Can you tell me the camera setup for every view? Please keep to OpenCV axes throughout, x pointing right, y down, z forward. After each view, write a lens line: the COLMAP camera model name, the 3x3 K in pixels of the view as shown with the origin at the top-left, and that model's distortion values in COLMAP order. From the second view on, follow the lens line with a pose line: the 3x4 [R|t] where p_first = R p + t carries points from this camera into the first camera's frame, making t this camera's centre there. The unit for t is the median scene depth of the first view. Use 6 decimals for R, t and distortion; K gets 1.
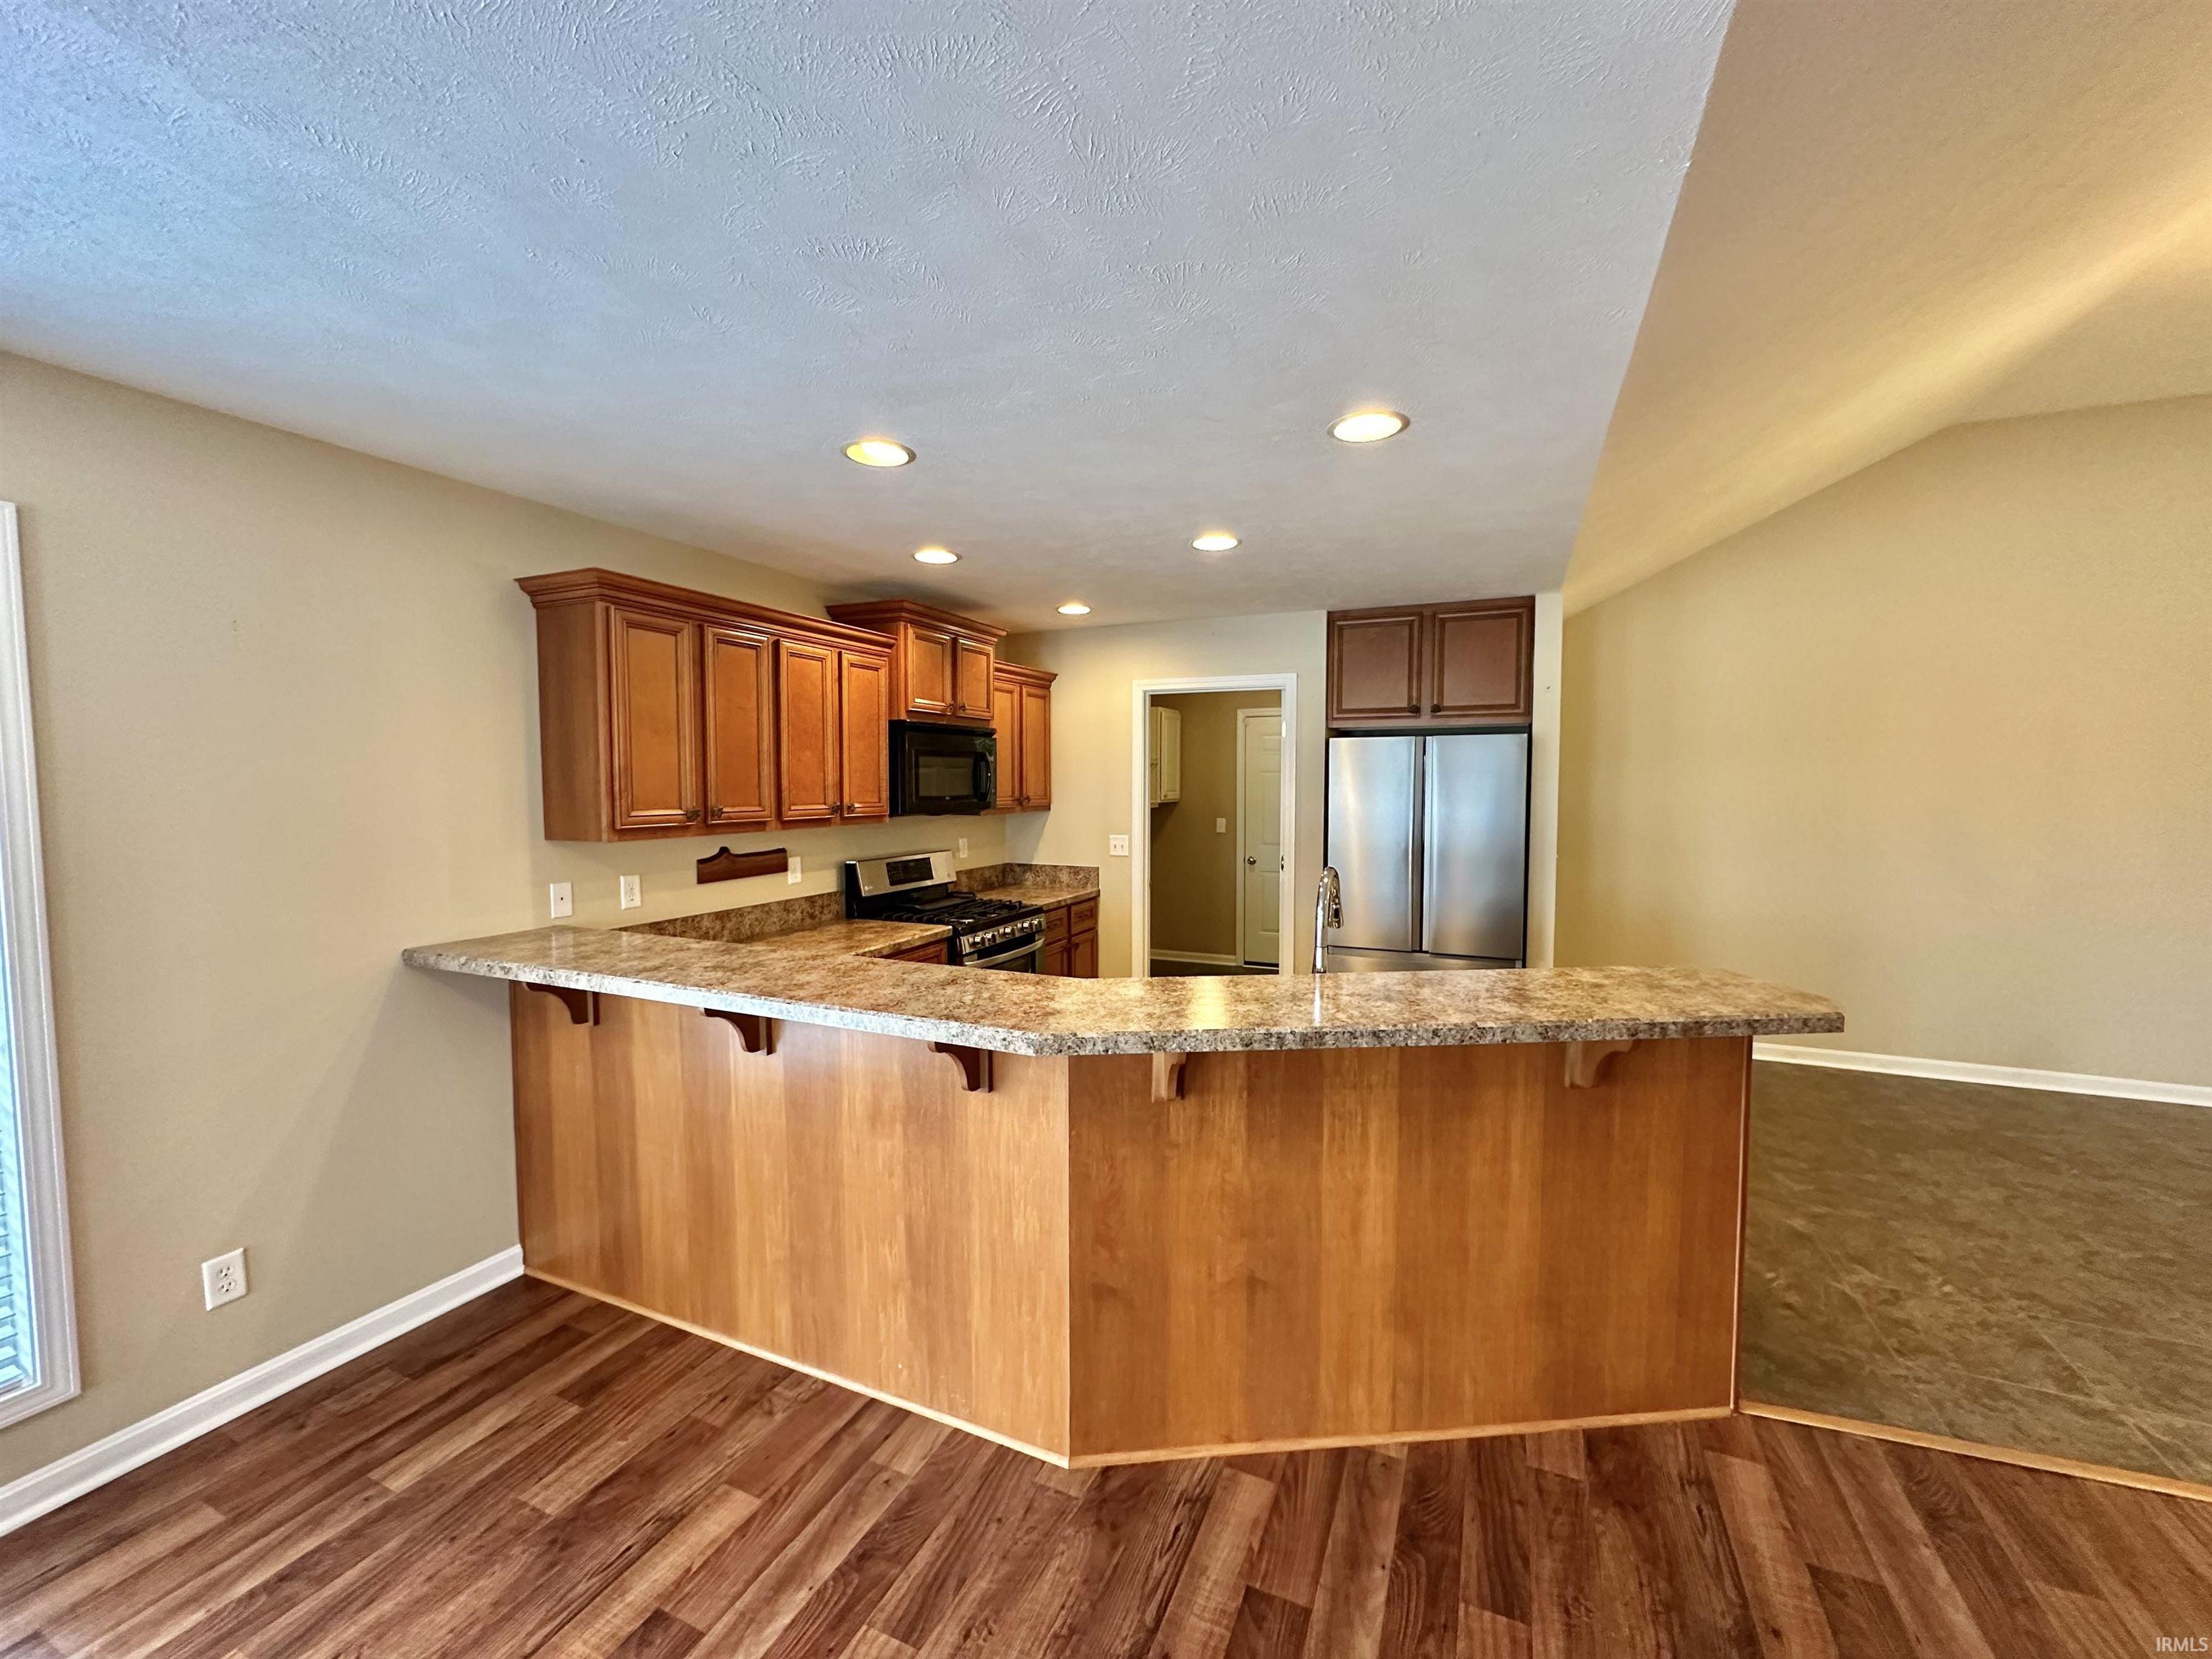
lens RADIAL K [[883.4, 0, 1105.7], [0, 883.4, 831.9], [0, 0, 1]] dist [-0.002441, -0.000176]
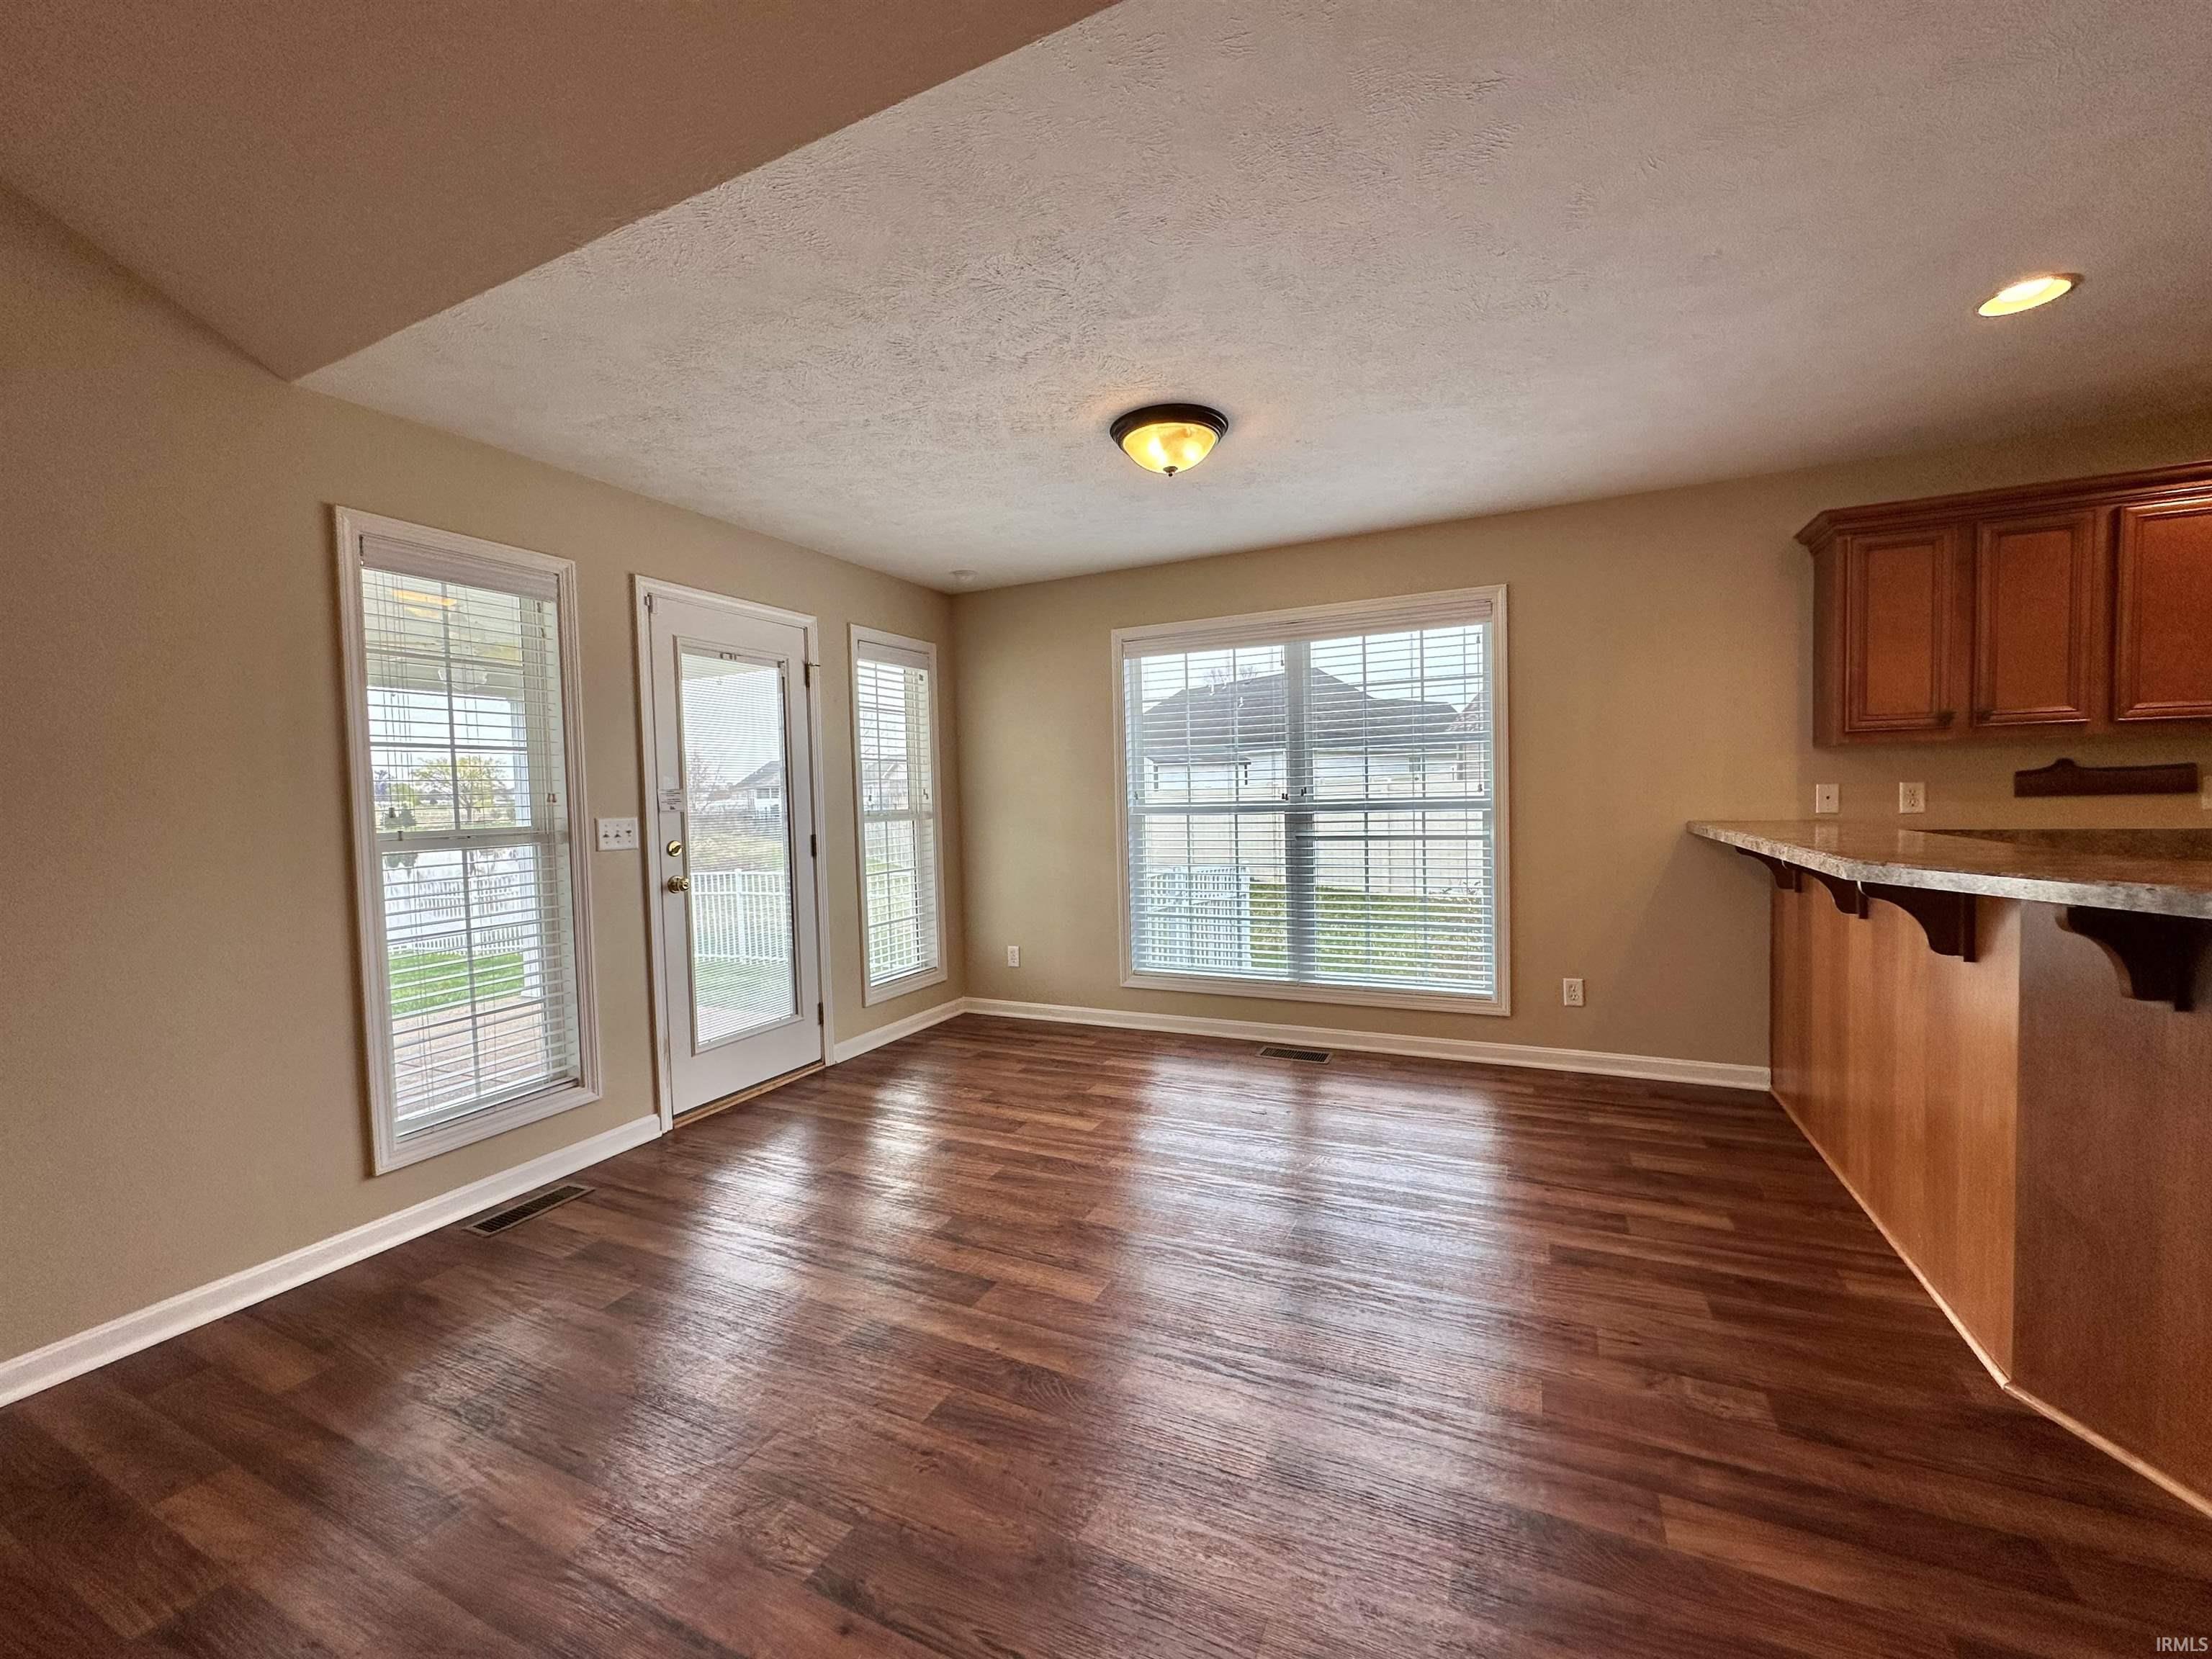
lens RADIAL K [[889.6, 0, 1110.2], [0, 889.6, 828.4], [0, 0, 1]] dist [-0.001356, 0.000113]
pose [[-0.016552, 0.042889, -0.998943, 0.704360], [-0.033941, 0.998480, 0.043432, 0.117868], [0.999287, 0.034624, -0.015072, 0.072086]]
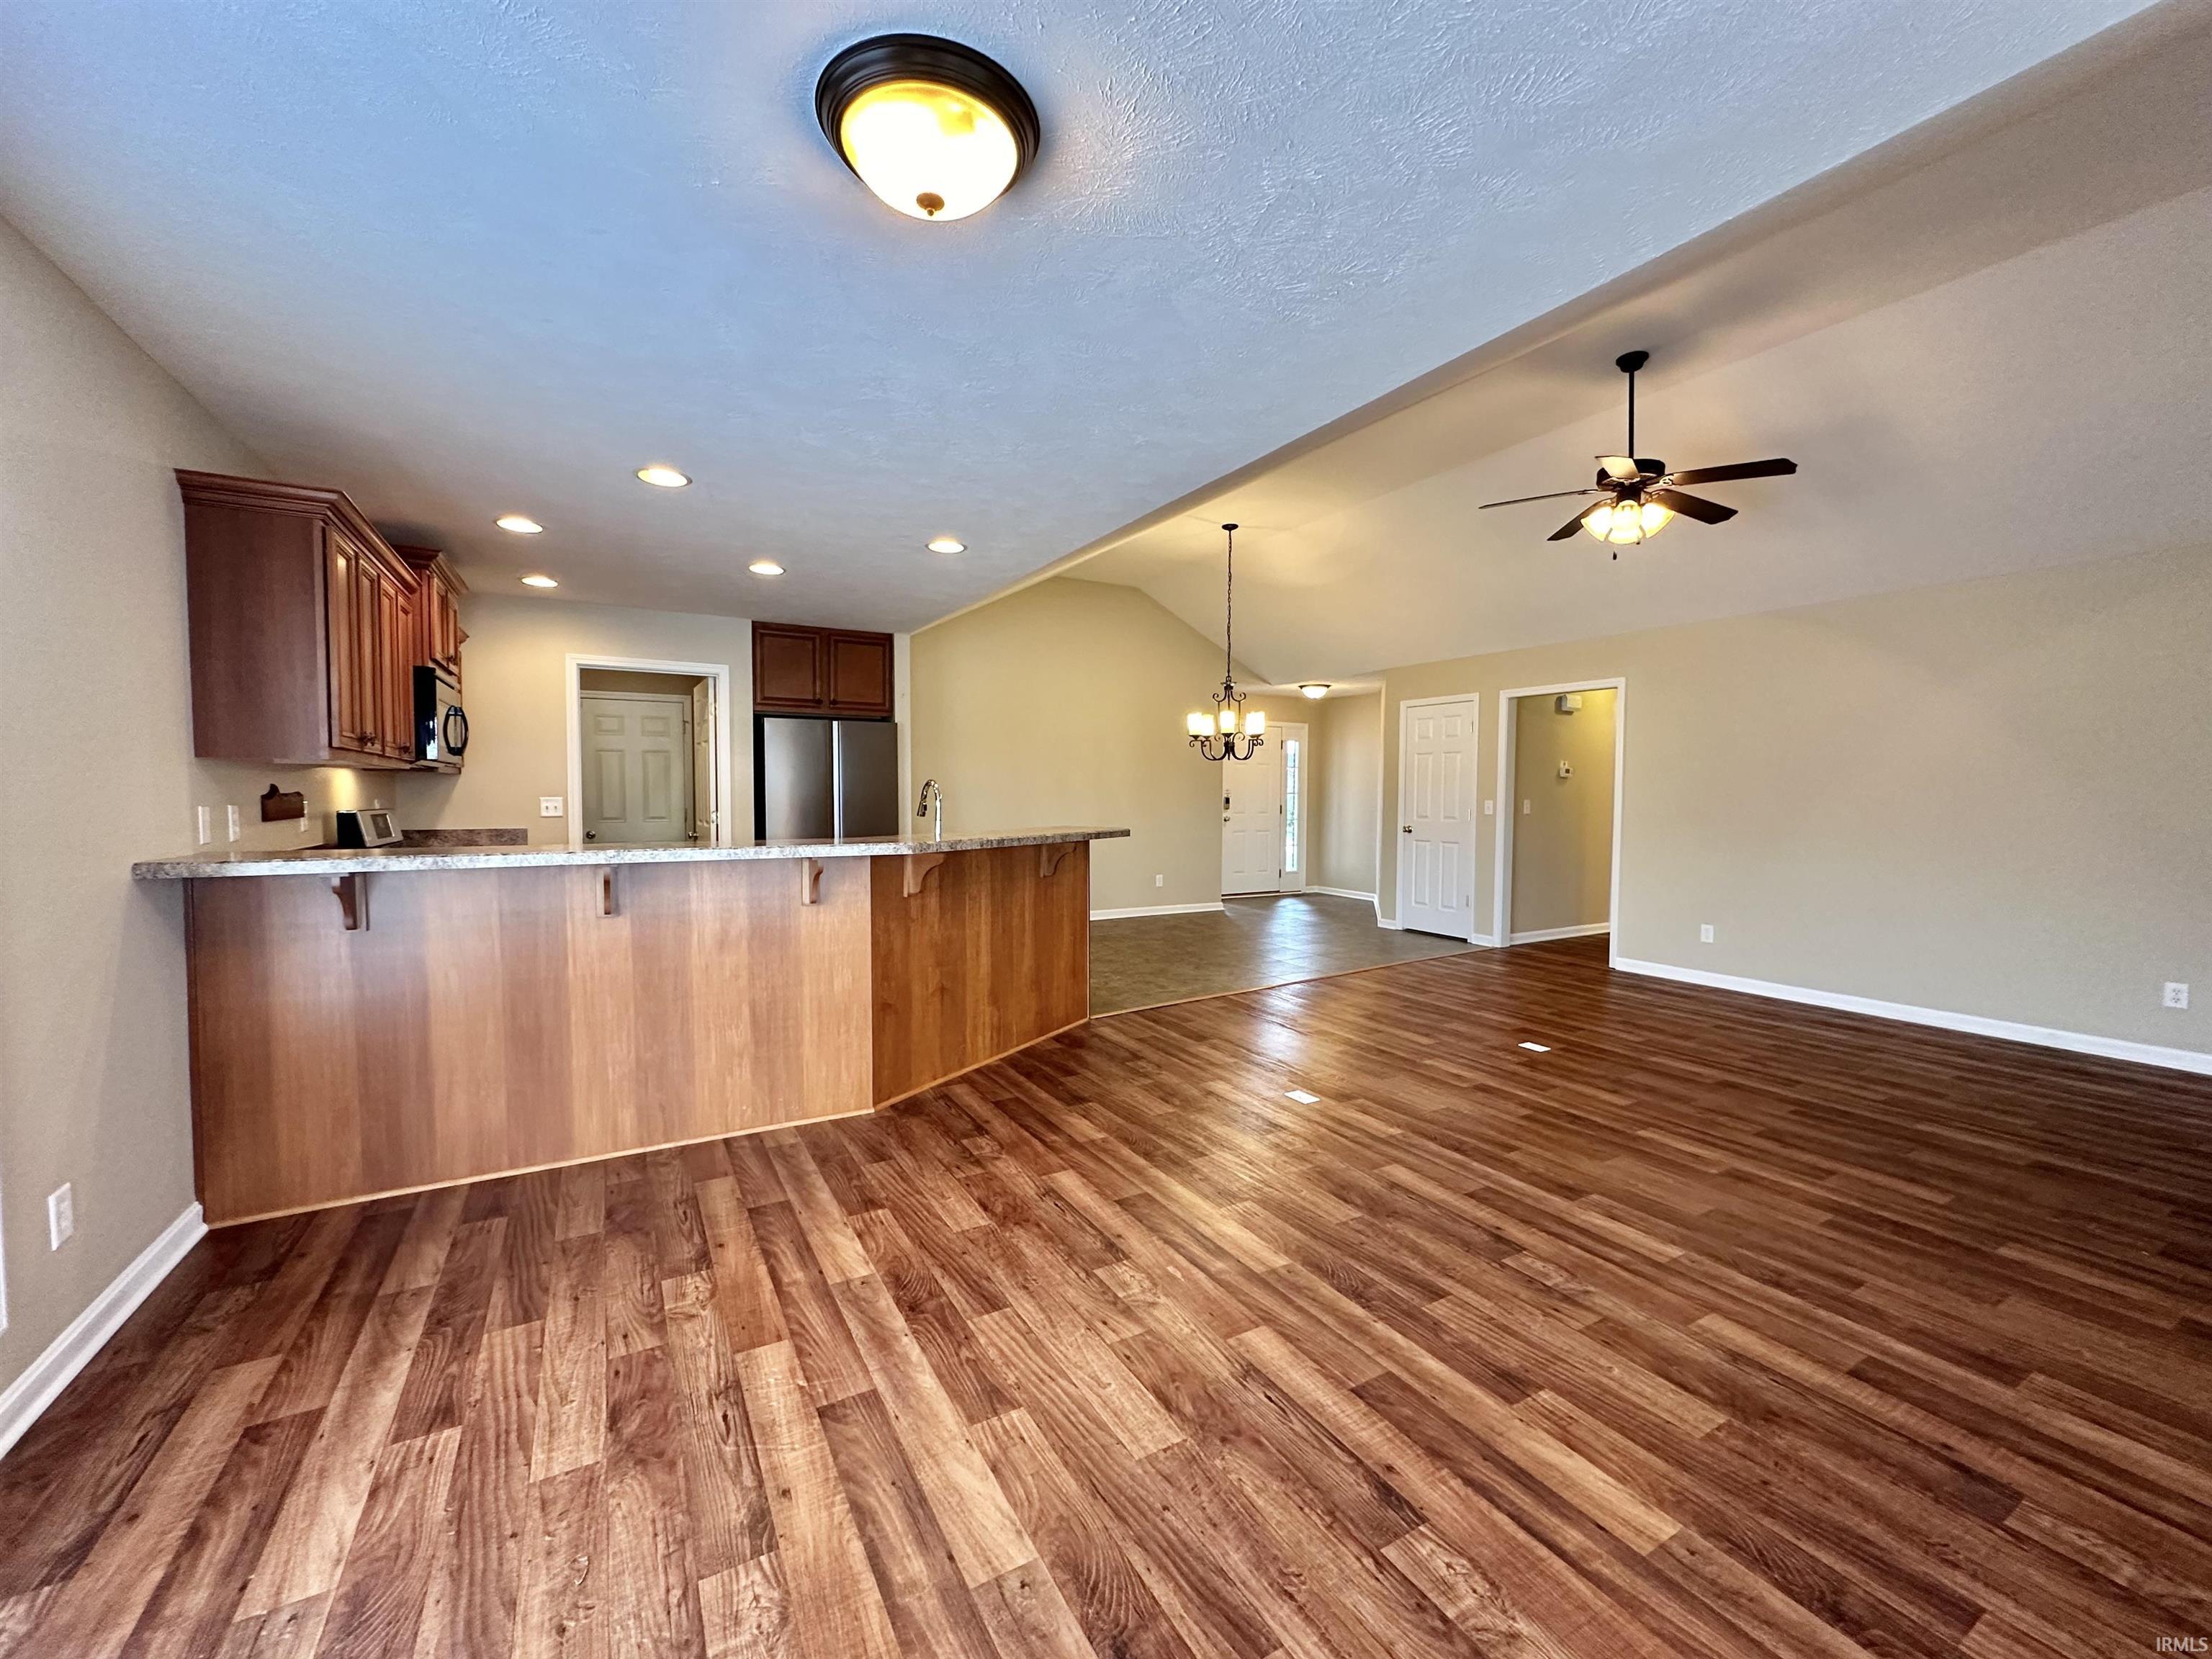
lens RADIAL K [[883.4, 0, 1105.7], [0, 883.4, 831.9], [0, 0, 1]] dist [-0.002441, -0.000176]
pose [[0.587194, -0.033399, 0.808757, -0.967182], [0.045250, 0.998940, 0.008400, 0.142458], [-0.808180, 0.031664, 0.588083, -0.346682]]
